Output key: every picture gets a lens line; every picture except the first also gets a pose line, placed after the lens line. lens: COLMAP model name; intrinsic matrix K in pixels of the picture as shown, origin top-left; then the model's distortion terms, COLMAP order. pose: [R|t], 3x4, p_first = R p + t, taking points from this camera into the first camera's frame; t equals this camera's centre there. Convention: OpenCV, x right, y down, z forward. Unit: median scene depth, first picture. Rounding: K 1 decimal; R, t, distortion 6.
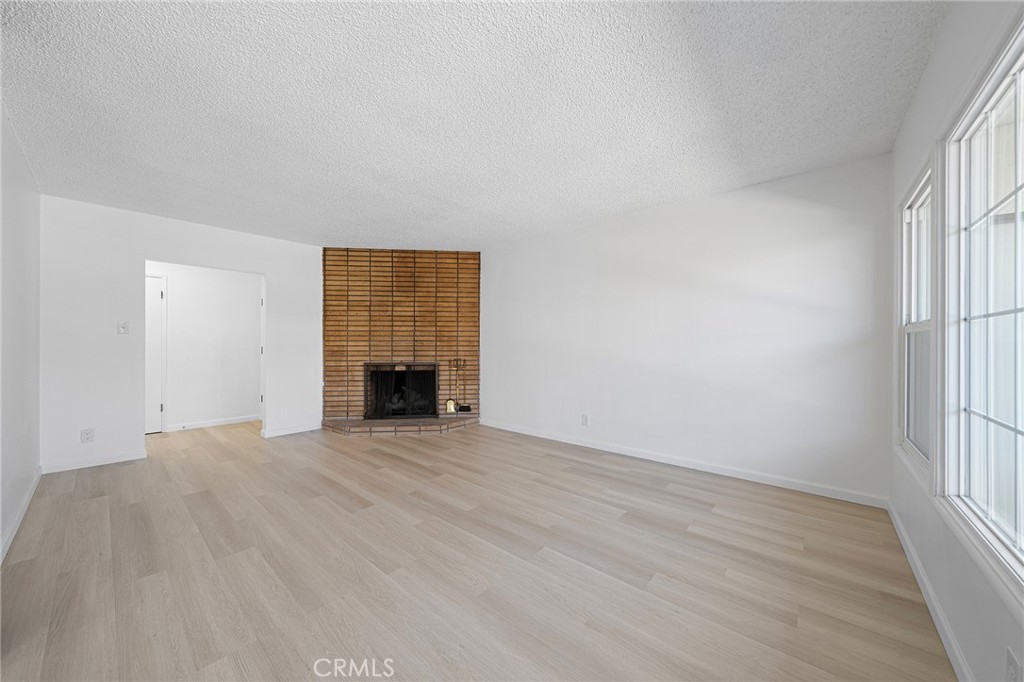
lens RADIAL K [[355.6, 0, 478.4], [0, 355.6, 344.2], [0, 0, 1]] dist [0.007207, 0.000143]
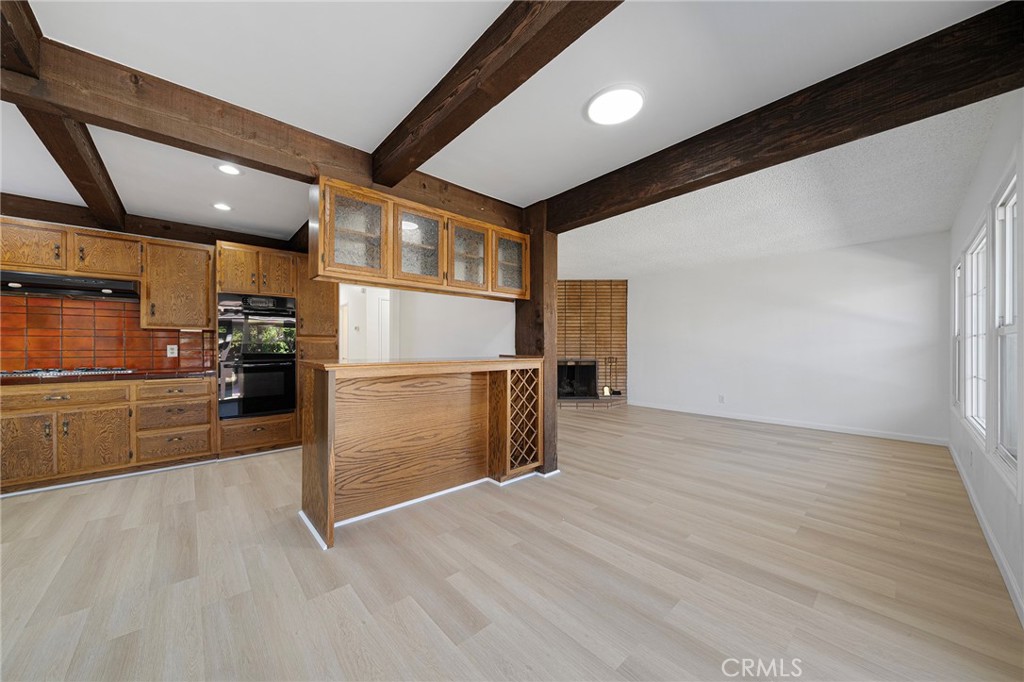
lens RADIAL K [[347.9, 0, 487.5], [0, 347.9, 347.7], [0, 0, 1]] dist [-0.001067, -0.000073]
pose [[0.994060, 0.000577, -0.108828, -0.397535], [-0.000196, 0.999994, 0.003511, -0.000511], [0.108829, -0.003468, 0.994054, -0.413361]]
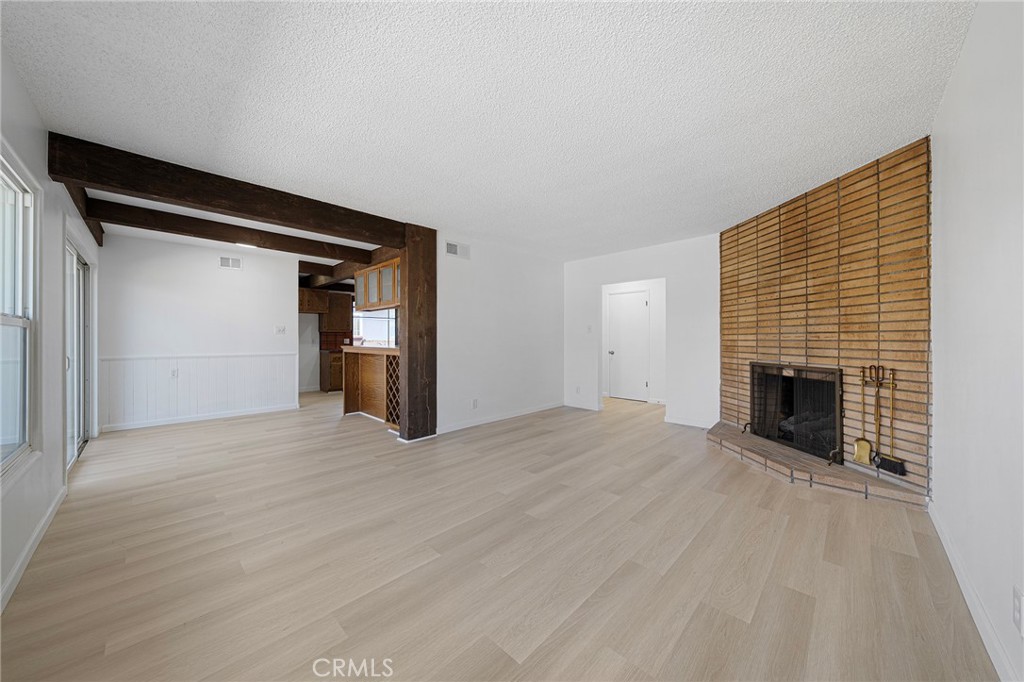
lens RADIAL K [[356.9, 0, 538.3], [0, 356.9, 337.2], [0, 0, 1]] dist [-0.001089, -0.000099]
pose [[0.030606, -0.005913, -0.999514, 0.454887], [0.002780, 0.999979, -0.005830, 0.001155], [0.999528, -0.002601, 0.030622, 0.493186]]
